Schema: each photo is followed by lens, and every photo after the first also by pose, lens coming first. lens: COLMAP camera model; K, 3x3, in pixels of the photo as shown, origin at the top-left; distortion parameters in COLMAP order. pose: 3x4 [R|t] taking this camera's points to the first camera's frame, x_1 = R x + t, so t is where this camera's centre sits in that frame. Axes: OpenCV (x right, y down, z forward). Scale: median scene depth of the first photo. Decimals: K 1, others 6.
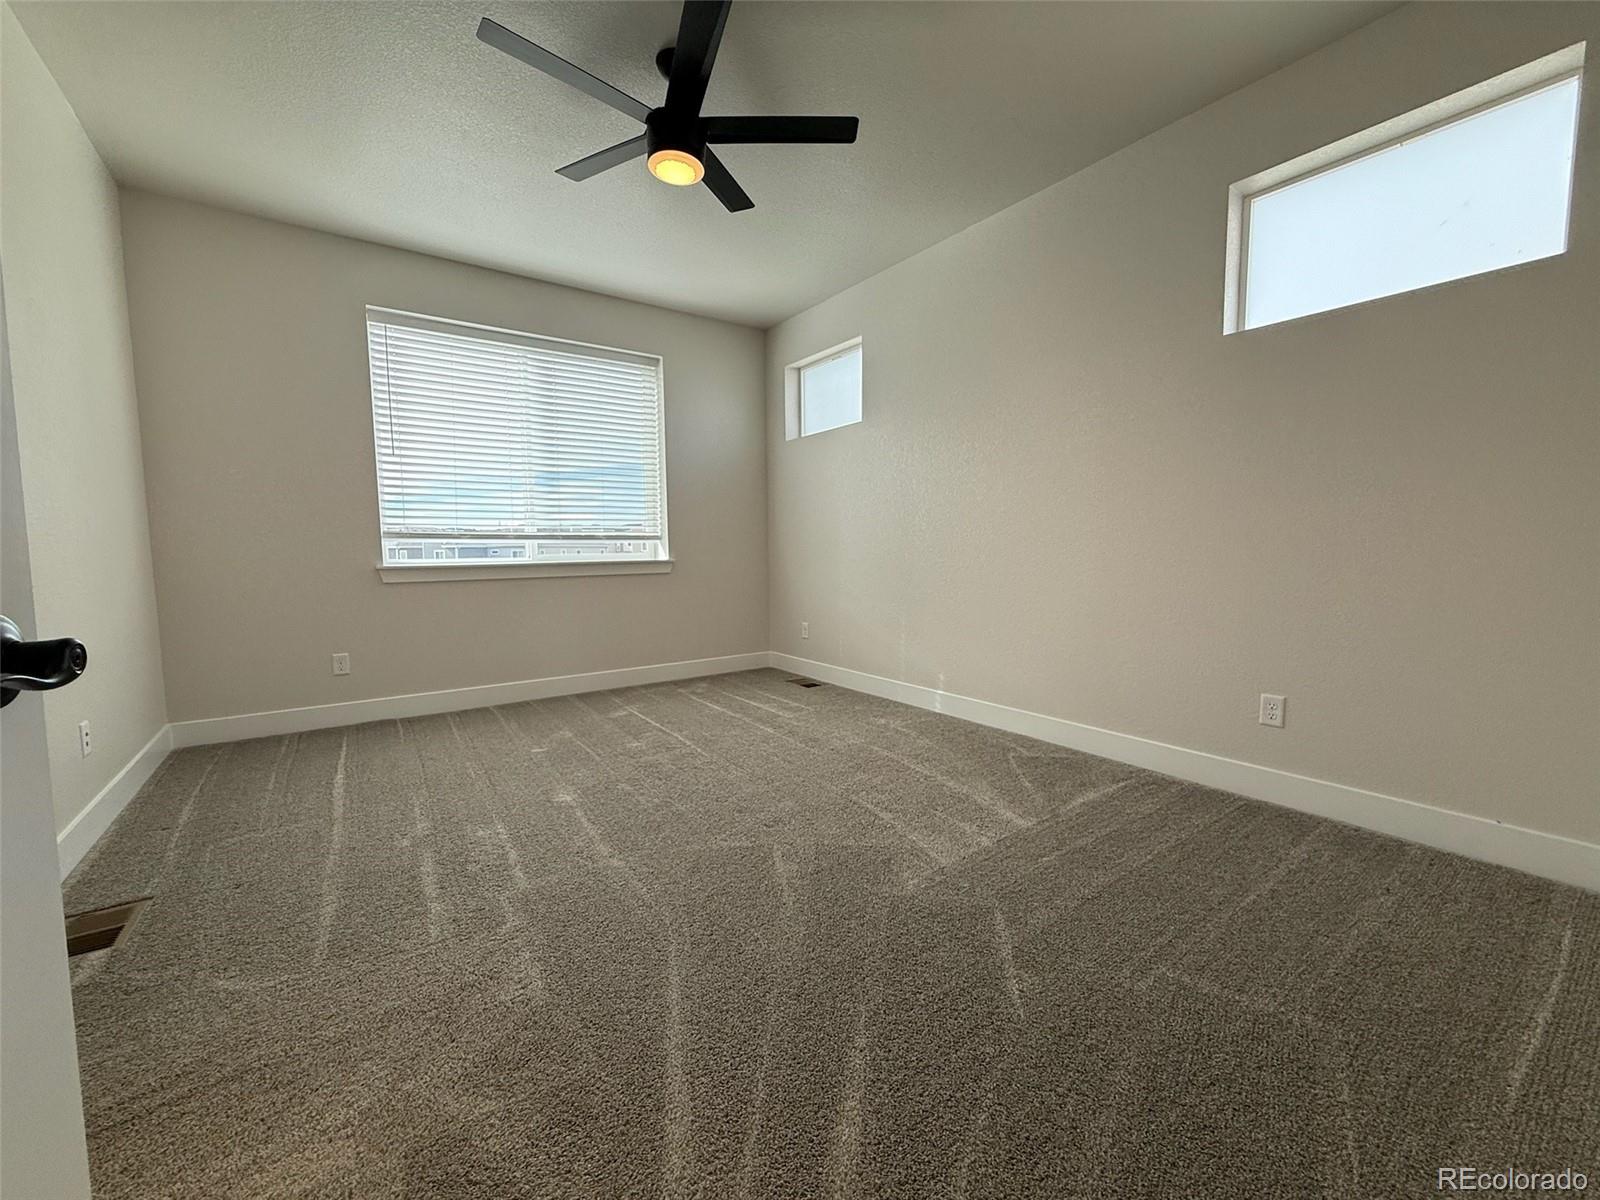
lens RADIAL K [[638.8, 0, 793.8], [0, 638.8, 601.0], [0, 0, 1]] dist [-0.000300, 0.000598]
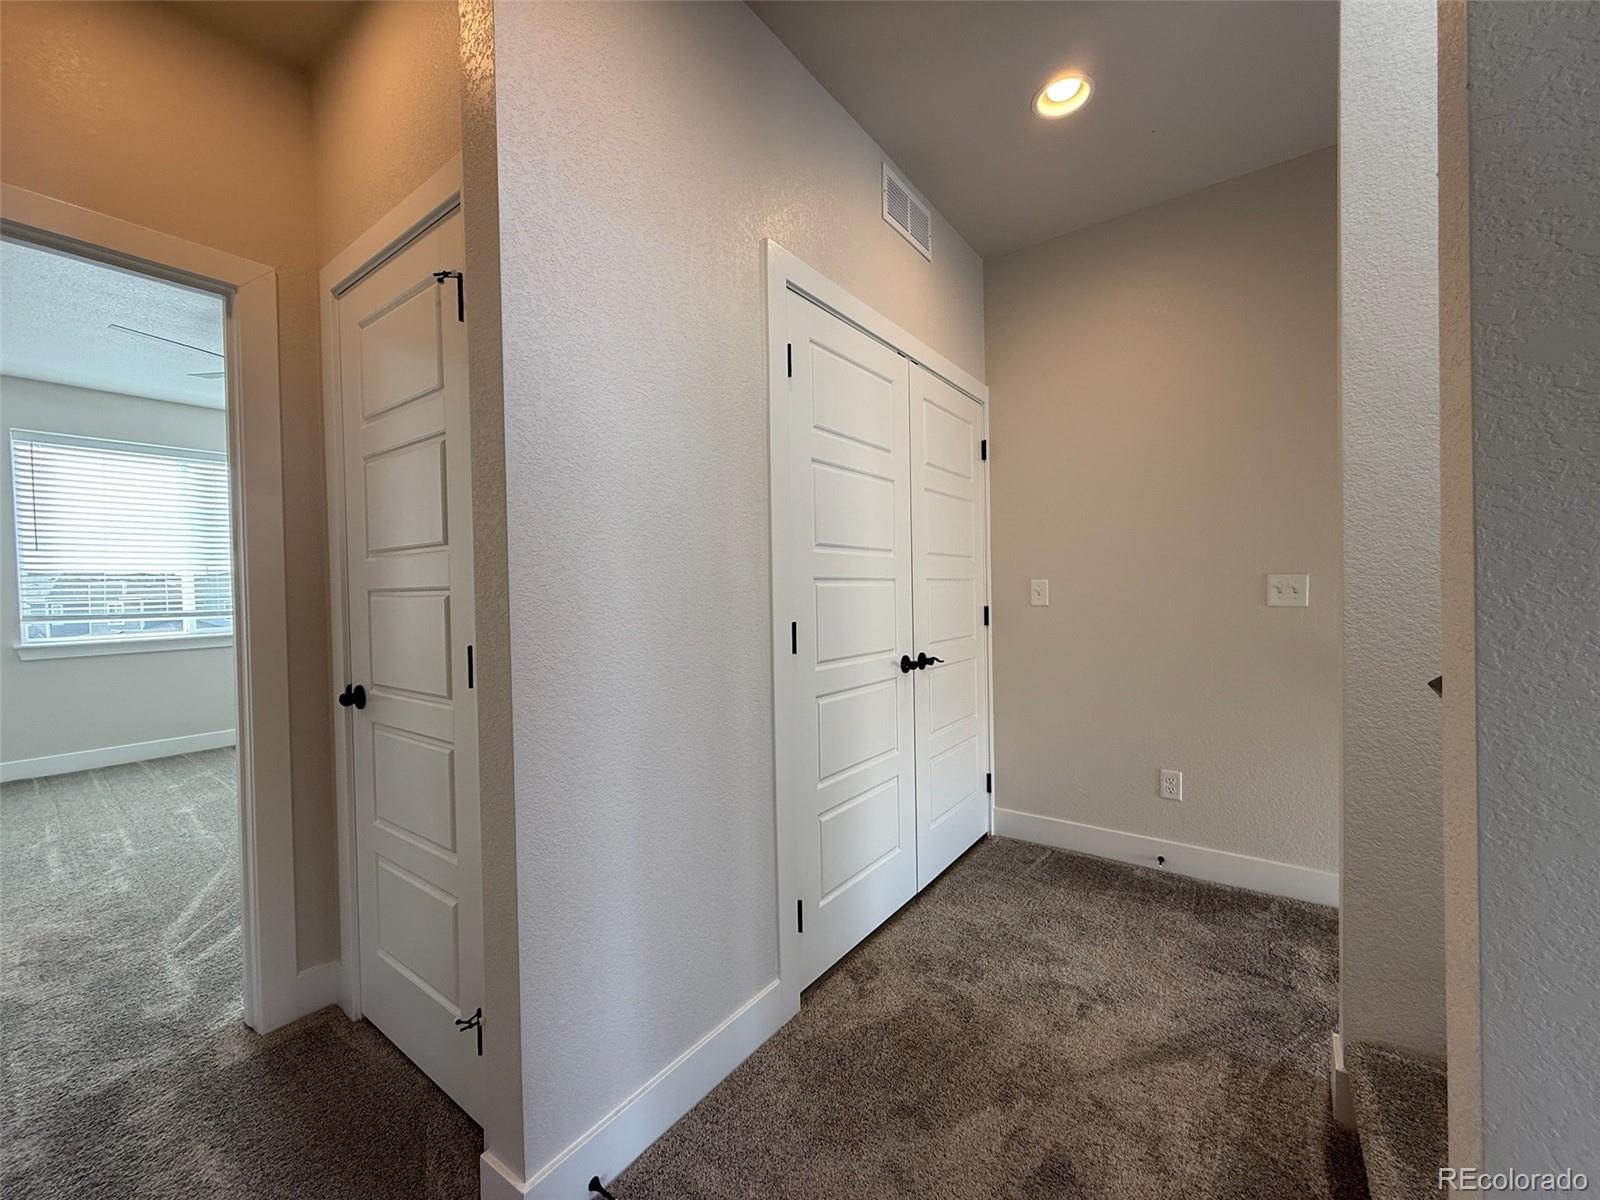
lens RADIAL K [[638.8, 0, 793.8], [0, 638.8, 601.0], [0, 0, 1]] dist [-0.000300, 0.000598]
pose [[0.953036, -0.020145, 0.302186, 0.348233], [0.040388, 0.997327, -0.060889, -0.008908], [-0.300152, 0.070234, 0.951302, -0.537137]]
